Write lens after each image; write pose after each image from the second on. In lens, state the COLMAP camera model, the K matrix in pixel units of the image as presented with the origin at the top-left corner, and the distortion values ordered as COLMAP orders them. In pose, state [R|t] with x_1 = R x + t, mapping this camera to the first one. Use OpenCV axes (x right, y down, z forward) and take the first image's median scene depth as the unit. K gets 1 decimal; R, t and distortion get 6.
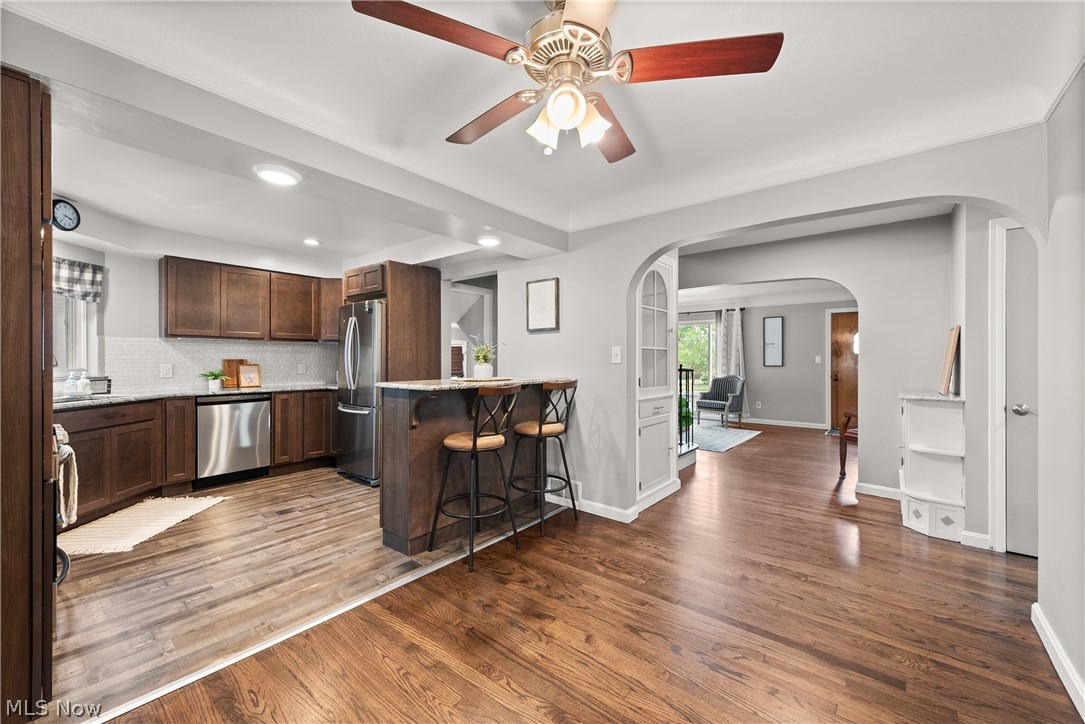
lens RADIAL K [[427.8, 0, 542.5], [0, 427.8, 362.0], [0, 0, 1]] dist [0.003161, 0.000109]
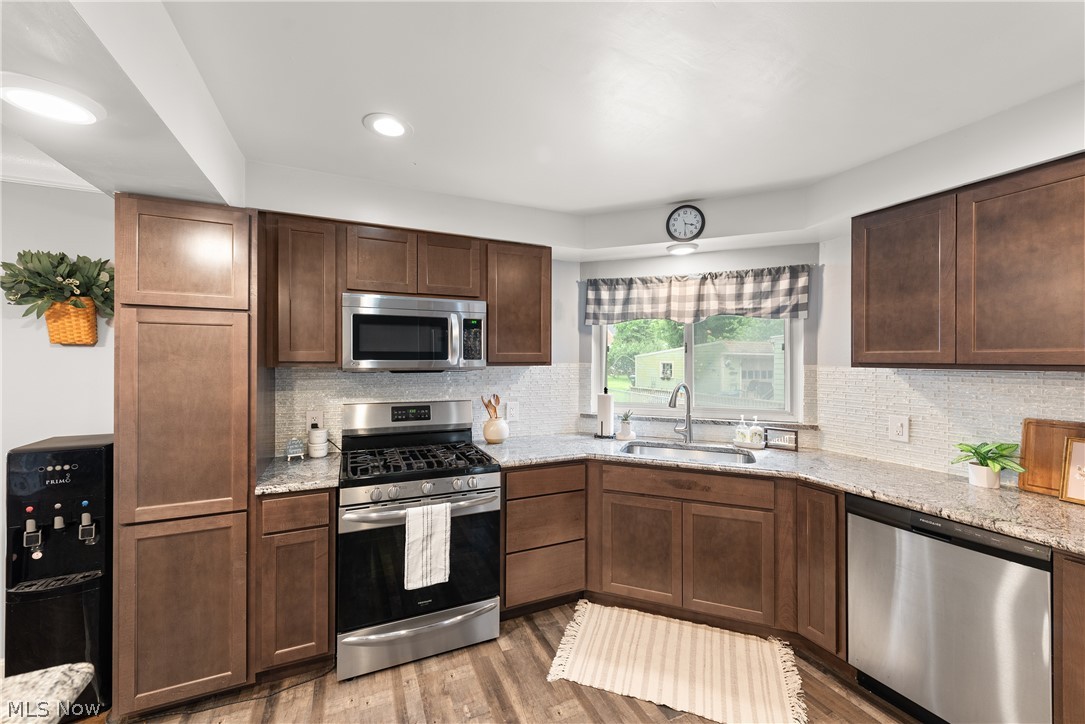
lens RADIAL K [[423.5, 0, 536.6], [0, 423.5, 358.3], [0, 0, 1]] dist [0.003487, -0.000031]
pose [[-0.450000, -0.005334, -0.893013, -0.263613], [-0.008689, 0.999961, -0.001594, -0.079811], [0.892986, 0.007042, -0.450029, 1.081347]]
